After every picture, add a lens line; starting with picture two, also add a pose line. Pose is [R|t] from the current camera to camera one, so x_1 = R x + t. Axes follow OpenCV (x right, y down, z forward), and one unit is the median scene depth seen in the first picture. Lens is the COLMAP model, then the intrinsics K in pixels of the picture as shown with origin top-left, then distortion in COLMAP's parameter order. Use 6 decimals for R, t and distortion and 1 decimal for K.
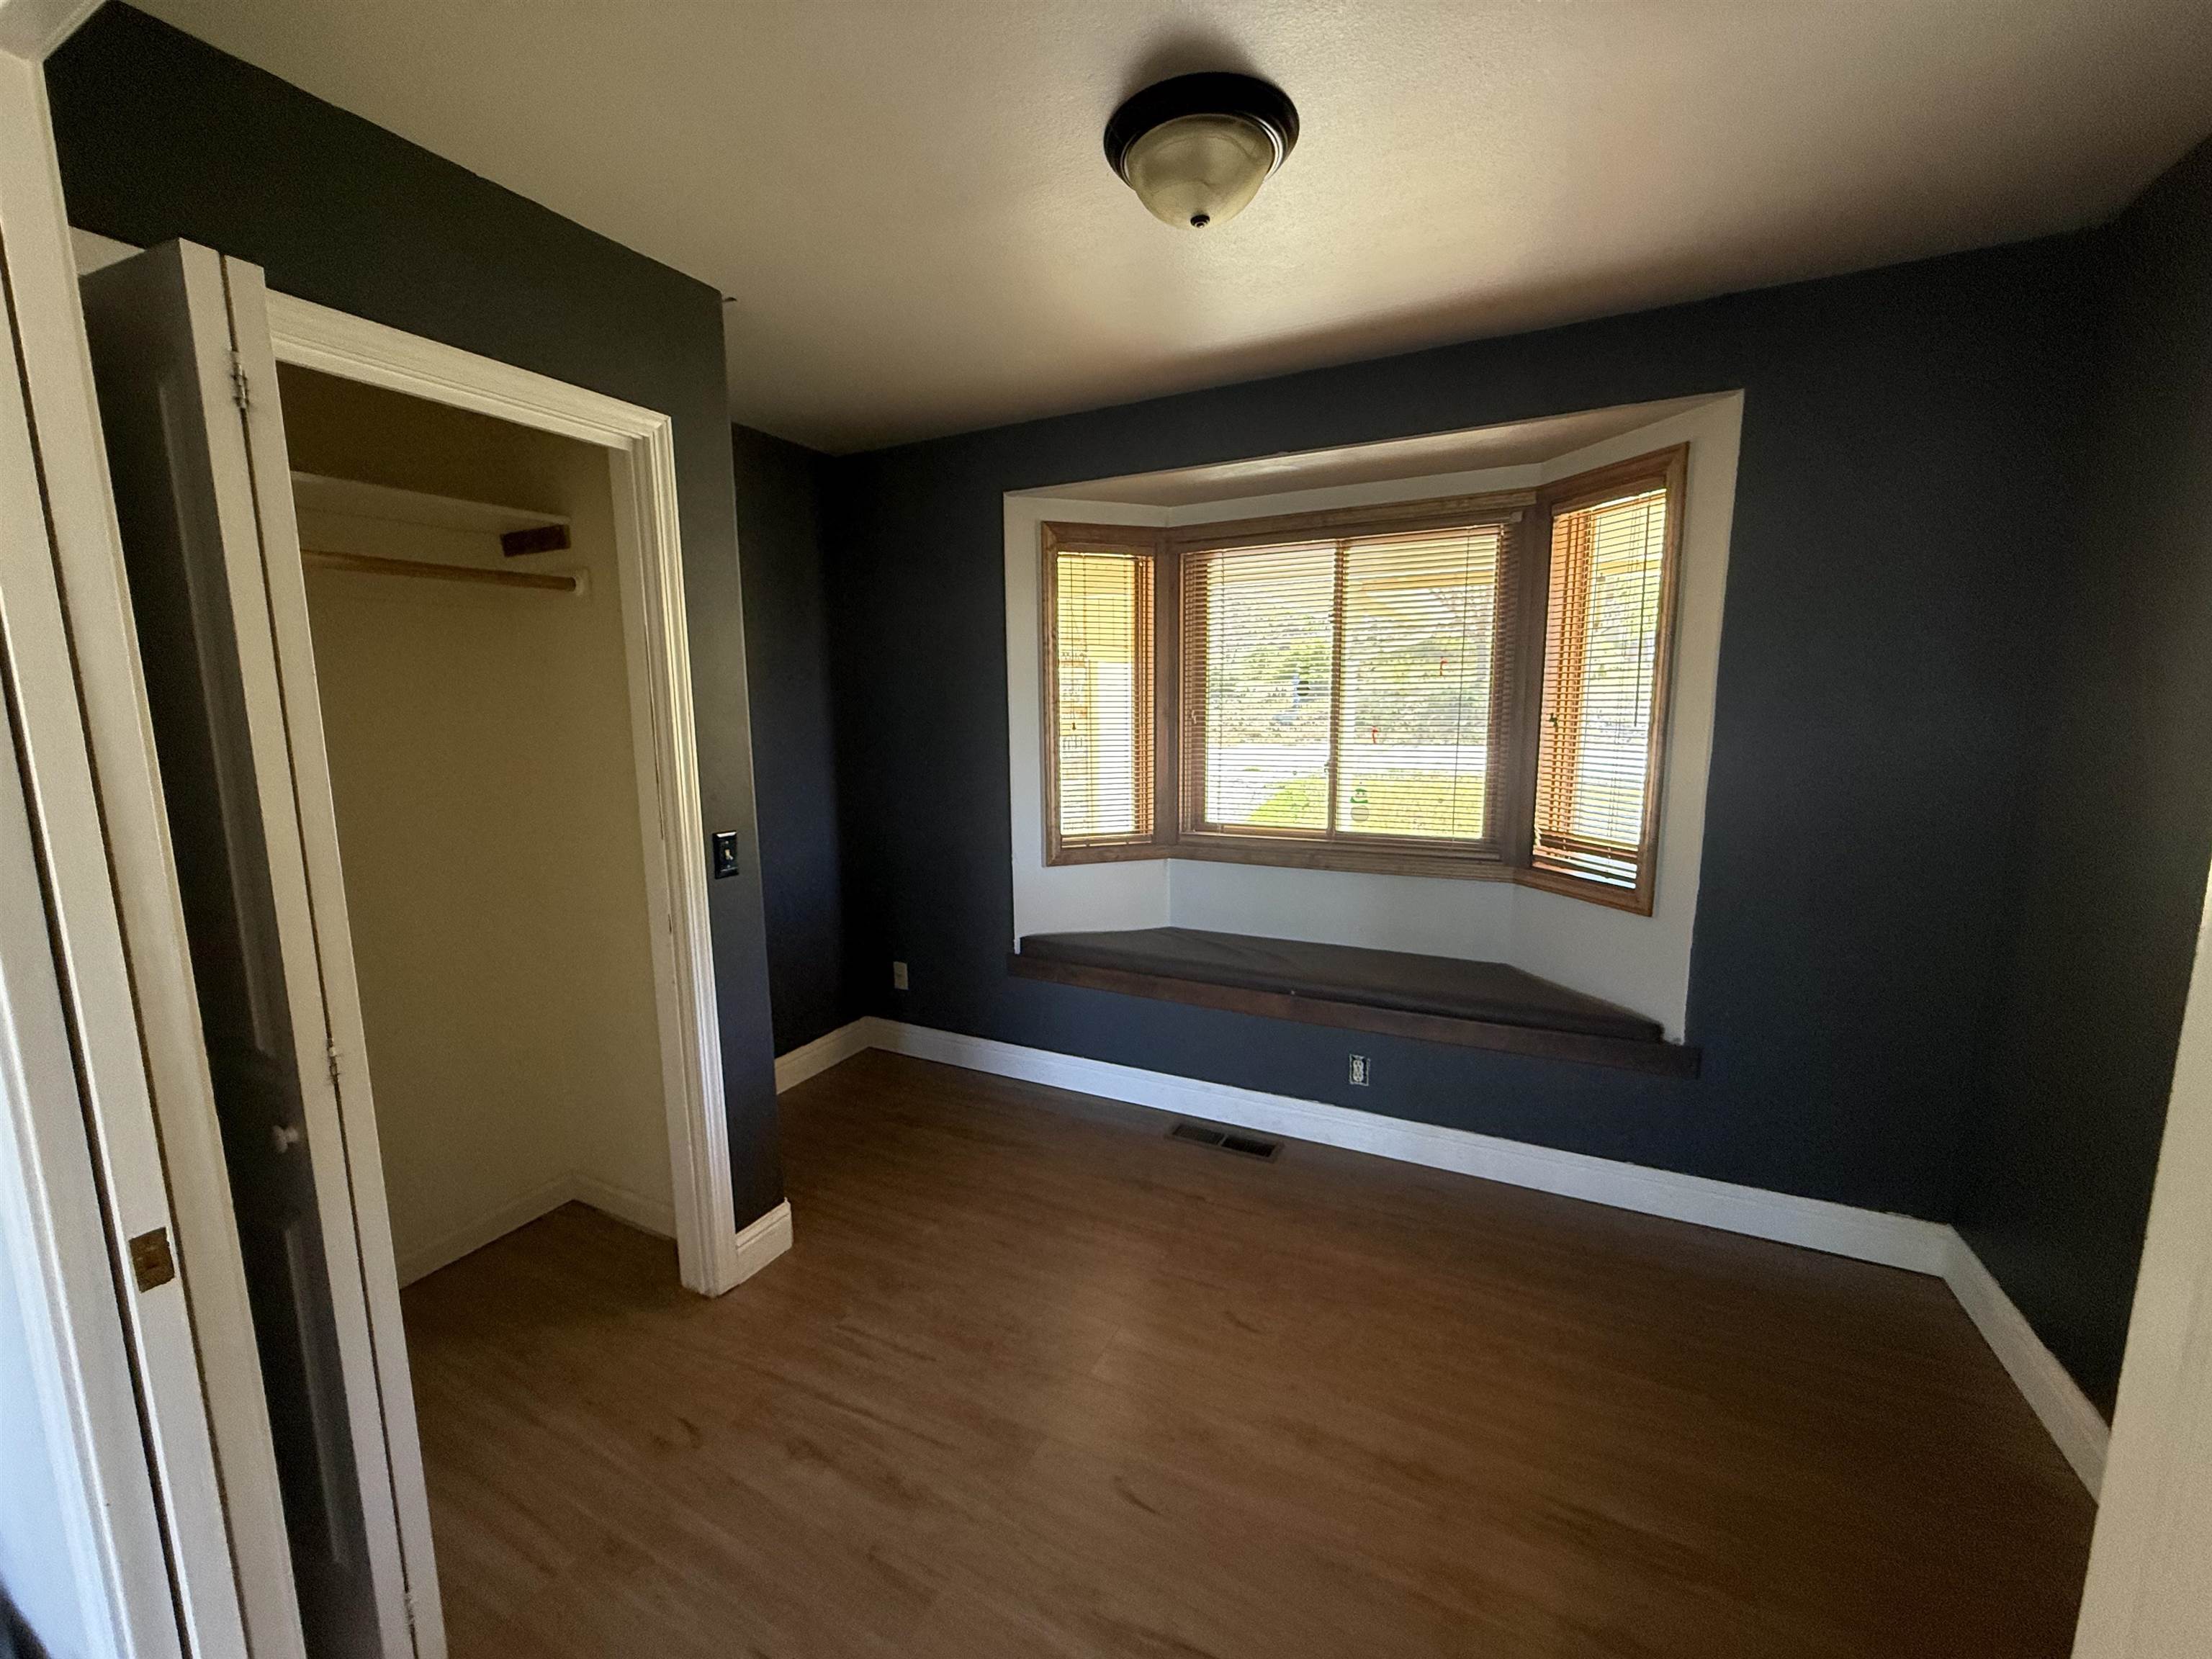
lens RADIAL K [[877.1, 0, 1105.7], [0, 877.1, 828.4], [0, 0, 1]] dist [-0.002072, 0.000644]
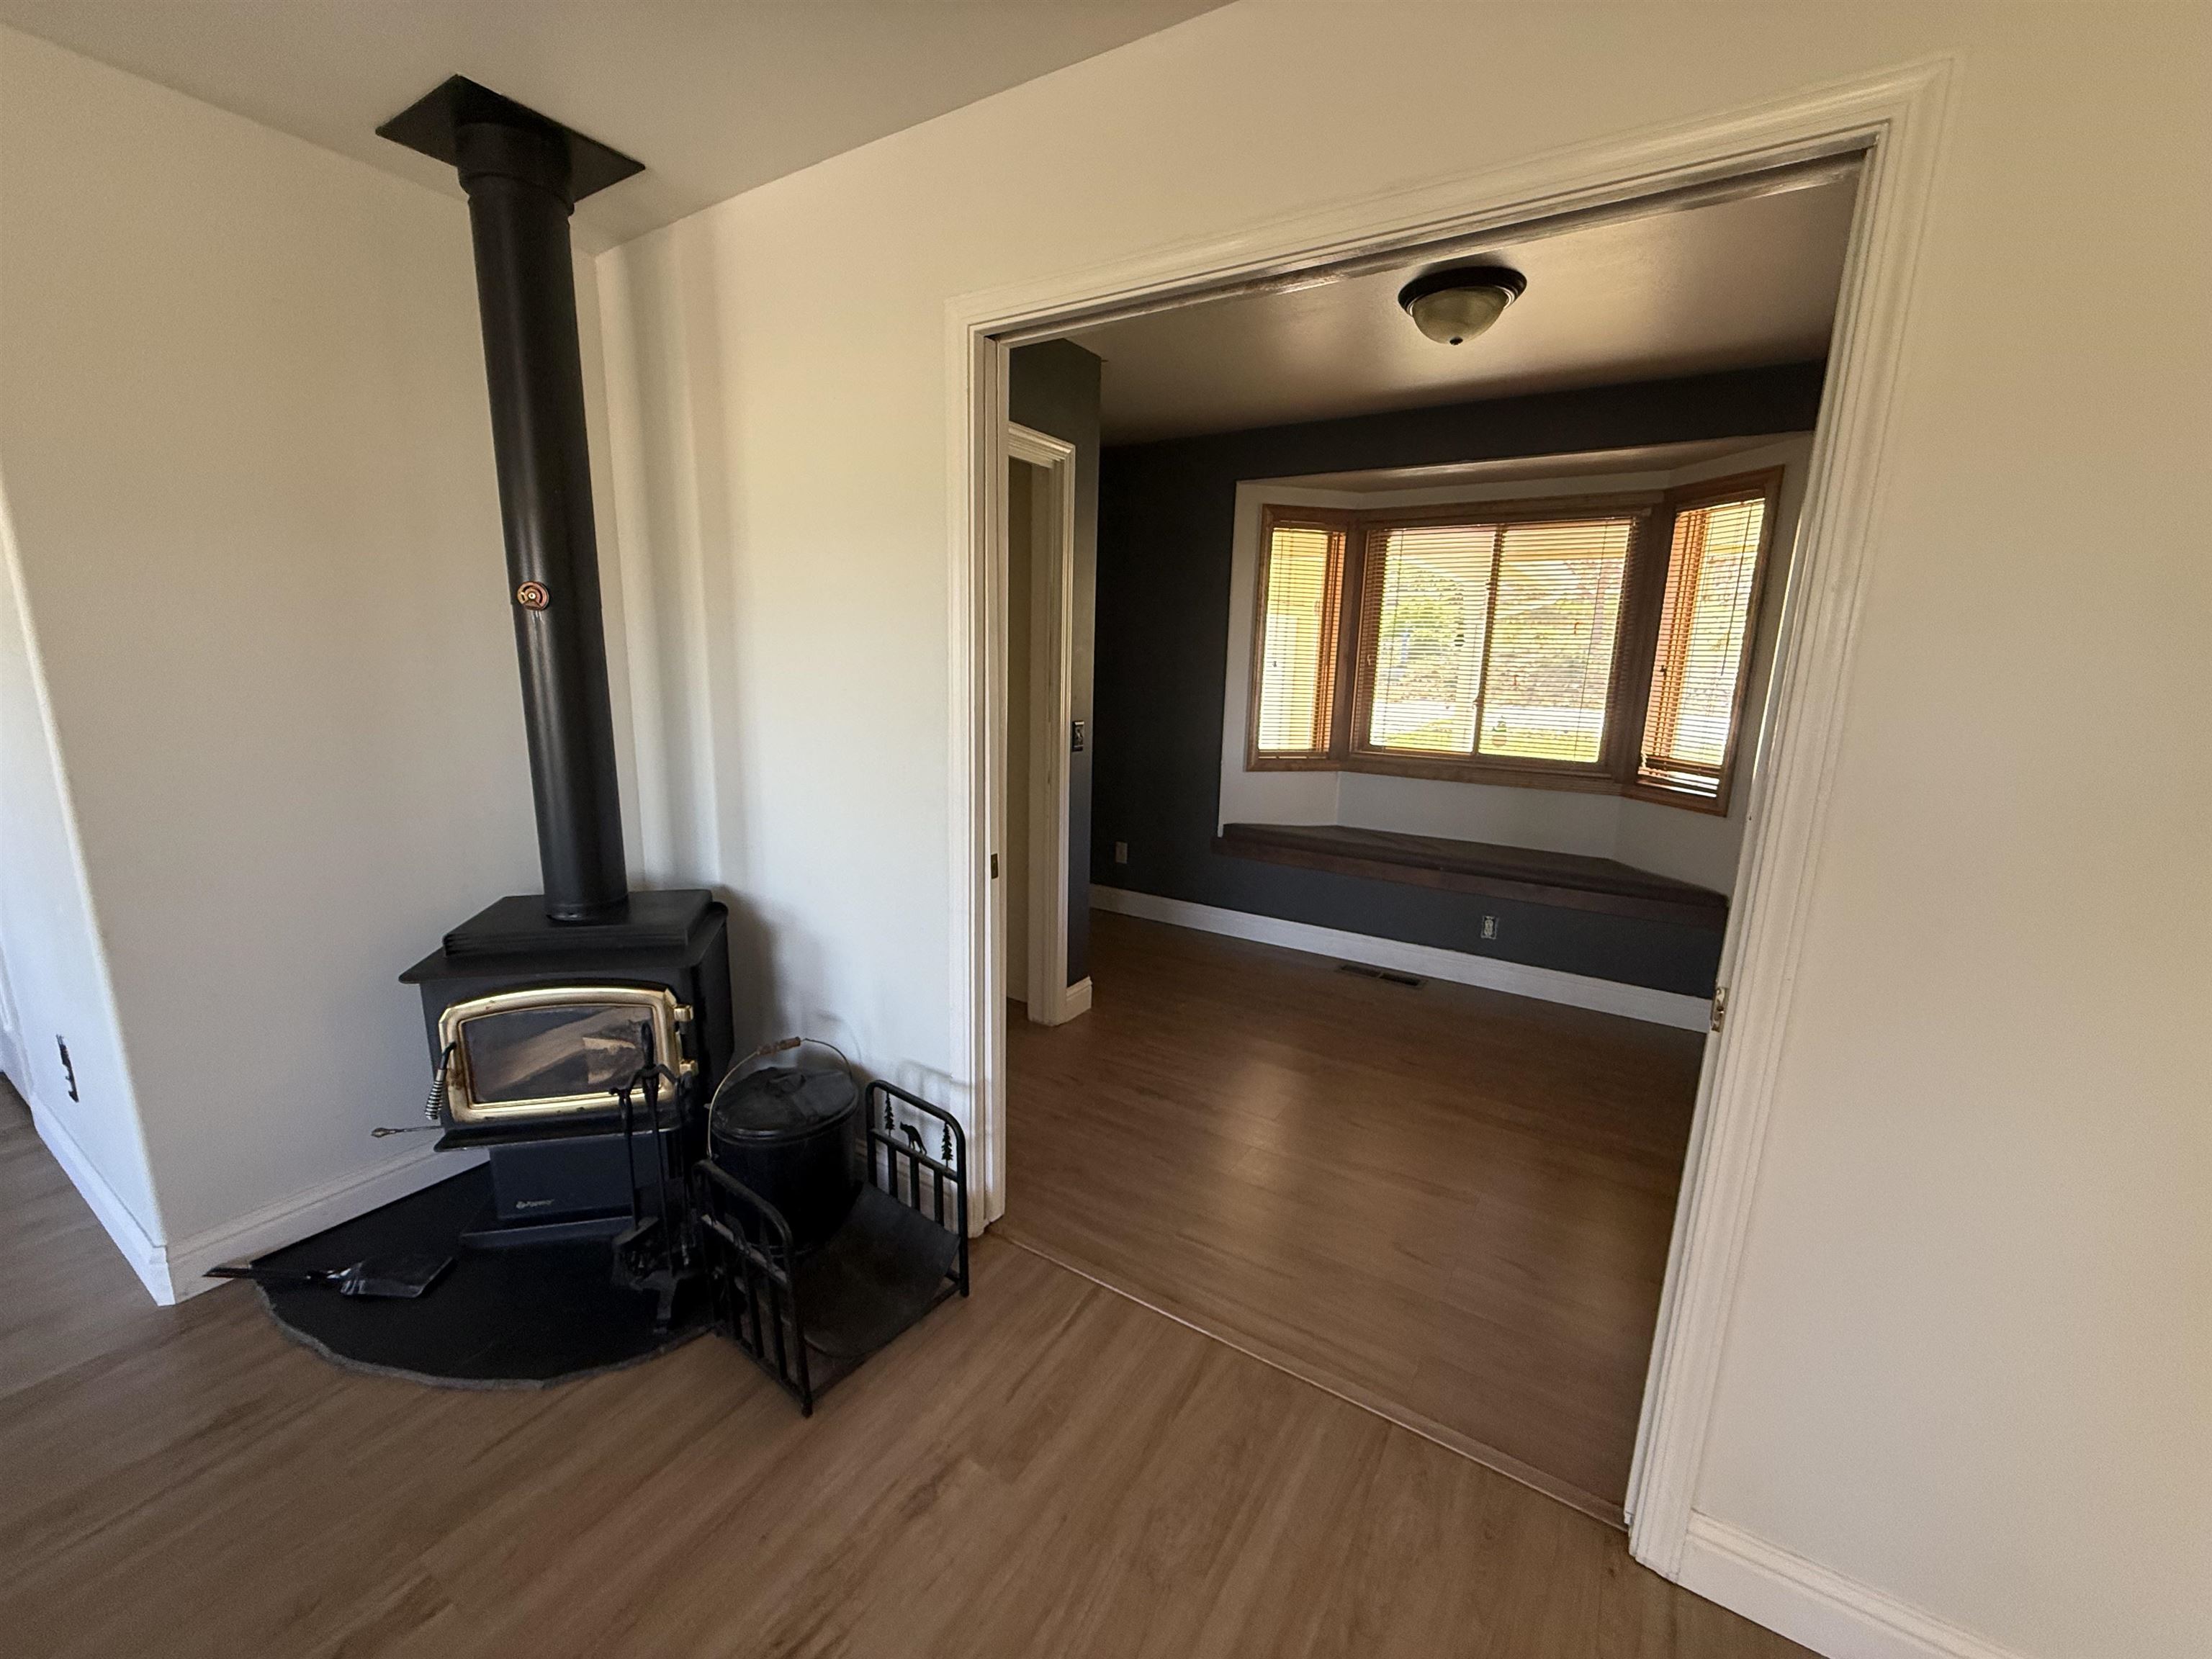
lens RADIAL K [[877.1, 0, 1104.2], [0, 877.1, 828.1], [0, 0, 1]] dist [-0.002072, 0.000644]
pose [[0.994335, 0.054280, -0.091386, -0.175731], [-0.049284, 0.997210, 0.056069, 0.073339], [0.094175, -0.051247, 0.994236, -0.368145]]
